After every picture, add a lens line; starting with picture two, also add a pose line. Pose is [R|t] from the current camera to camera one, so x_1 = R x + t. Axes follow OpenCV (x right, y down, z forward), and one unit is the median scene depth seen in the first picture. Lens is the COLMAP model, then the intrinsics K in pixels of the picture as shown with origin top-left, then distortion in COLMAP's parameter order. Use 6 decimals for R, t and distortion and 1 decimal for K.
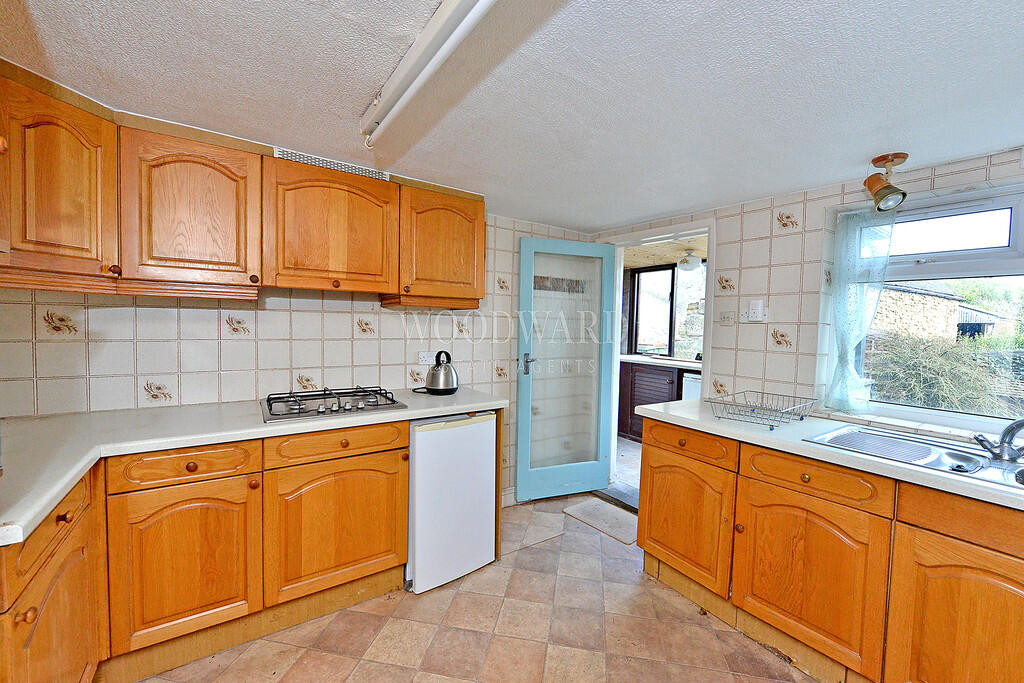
lens RADIAL K [[406.9, 0, 508.9], [0, 406.9, 339.4], [0, 0, 1]] dist [-0.009292, -0.000046]
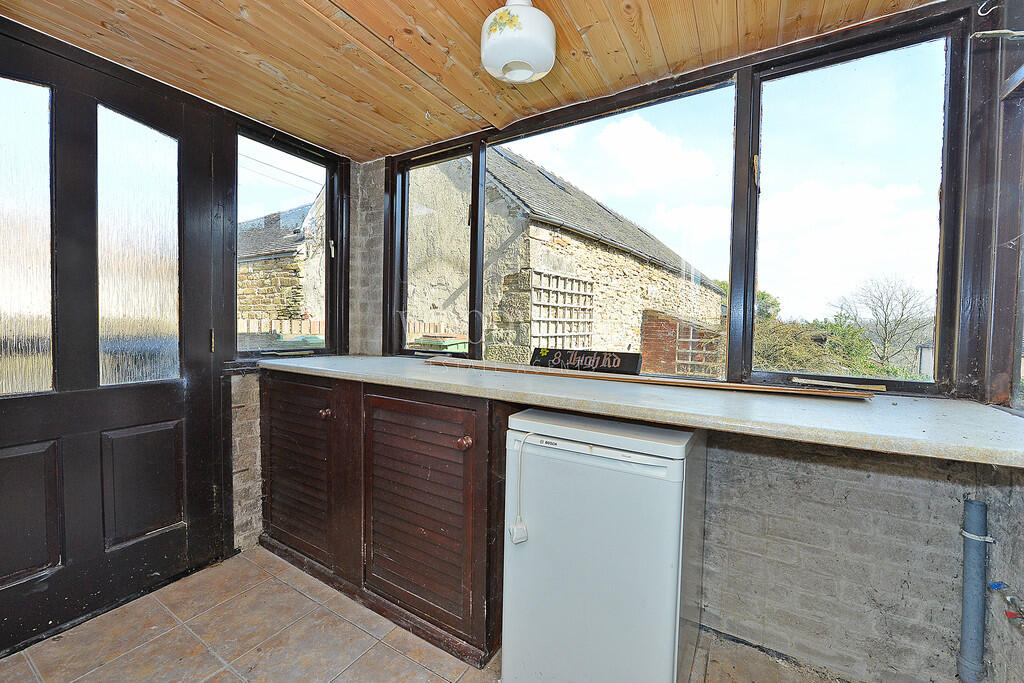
lens RADIAL K [[406.9, 0, 508.9], [0, 406.9, 339.4], [0, 0, 1]] dist [-0.009292, -0.000046]
pose [[0.906480, -0.017354, 0.421891, 0.237577], [0.013776, 0.999839, 0.011526, 0.017256], [-0.422023, -0.004636, 0.906573, 0.567852]]
